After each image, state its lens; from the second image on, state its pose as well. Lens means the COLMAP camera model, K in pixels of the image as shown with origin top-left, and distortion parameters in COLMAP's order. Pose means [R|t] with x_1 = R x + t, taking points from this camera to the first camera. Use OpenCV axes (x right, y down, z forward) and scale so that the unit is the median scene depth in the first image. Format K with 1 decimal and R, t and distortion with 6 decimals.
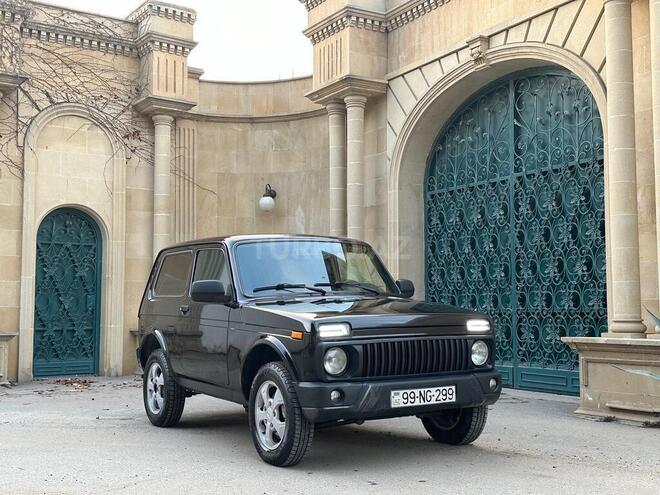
lens RADIAL K [[833.9, 0, 327.8], [0, 833.9, 250.2], [0, 0, 1]] dist [0.093806, 0.000000]
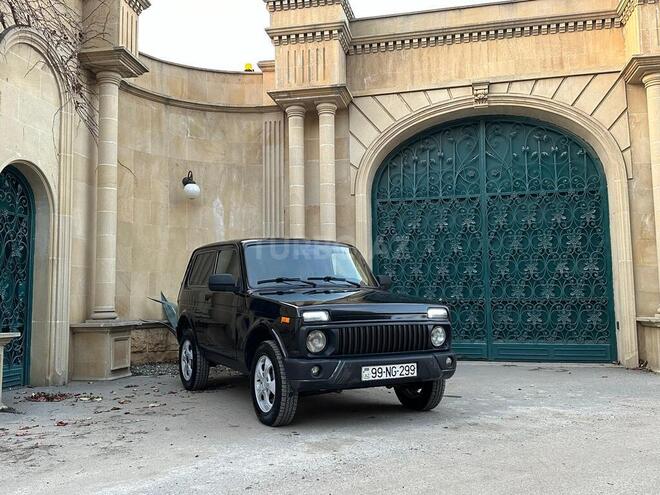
lens RADIAL K [[632.5, 0, 324.1], [0, 632.5, 241.9], [0, 0, 1]] dist [0.064052, 0.000000]
pose [[0.696035, 0.064281, 0.715125, -0.553907], [-0.045629, 0.997931, -0.045291, 0.033428], [-0.716557, -0.001106, 0.697528, 0.427334]]
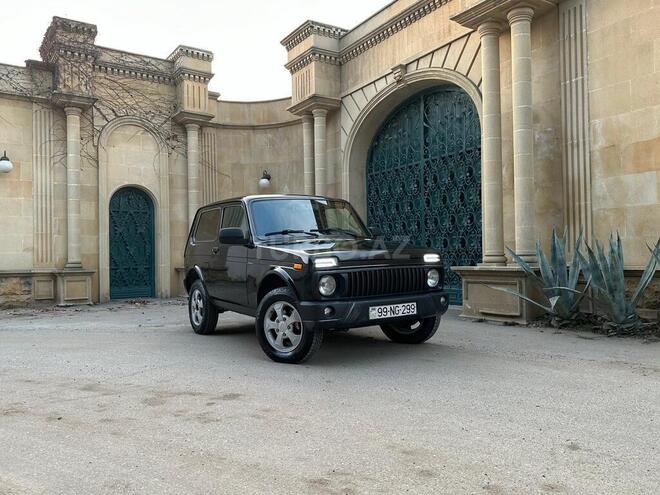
lens RADIAL K [[522.9, 0, 328.6], [0, 522.9, 249.7], [0, 0, 1]] dist [0.083620, -0.056603]
pose [[0.999802, -0.014057, 0.014090, 0.032237], [0.013181, 0.998084, 0.060447, 0.009259], [-0.014913, -0.060249, 0.998072, 0.050303]]
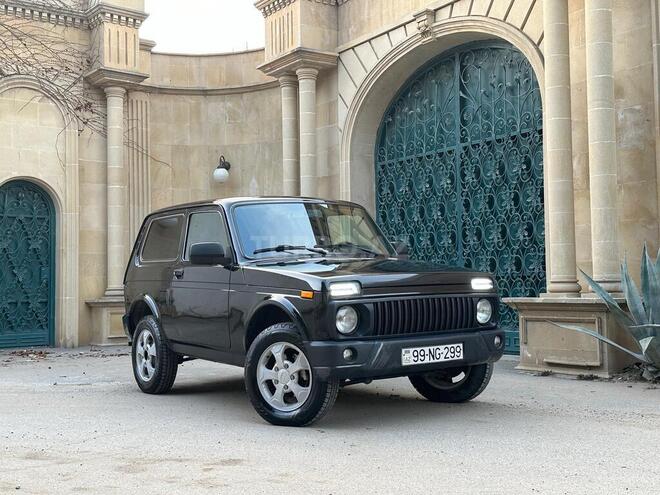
lens RADIAL K [[833.9, 0, 329.3], [0, 833.9, 244.4], [0, 0, 1]] dist [0.093806, 0.000000]
pose [[0.998544, -0.010816, 0.052842, 0.004011], [0.009612, 0.999689, 0.022990, 0.006538], [-0.053075, -0.022448, 0.998338, -0.023122]]
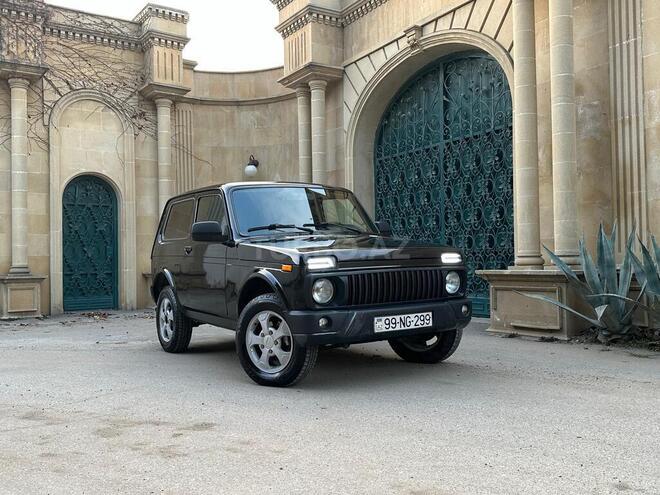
lens RADIAL K [[632.5, 0, 330.6], [0, 632.5, 250.9], [0, 0, 1]] dist [0.064052, 0.000000]
pose [[0.999808, -0.014666, 0.013015, 0.036283], [0.013910, 0.998311, 0.056409, 0.013120], [-0.013821, -0.056217, 0.998323, 0.054584]]
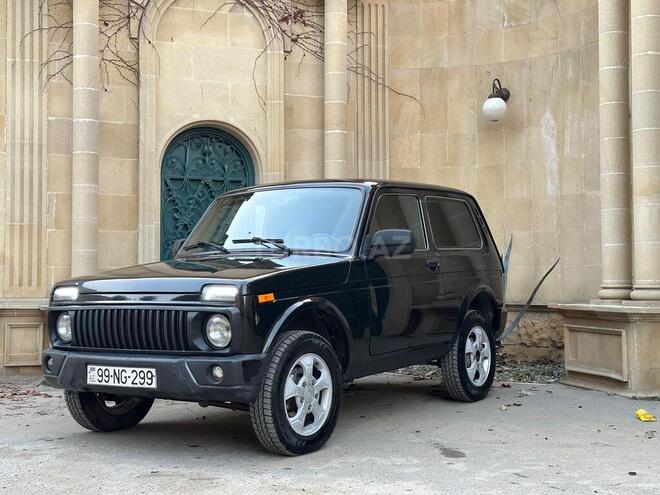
lens RADIAL K [[913.3, 0, 326.3], [0, 913.3, 233.5], [0, 0, 1]] dist [0.178603, 0.000000]
pose [[0.960666, -0.015561, -0.277269, -0.001929], [0.021943, 0.999561, 0.019932, 0.026746], [0.276837, -0.025232, 0.960585, 0.311009]]
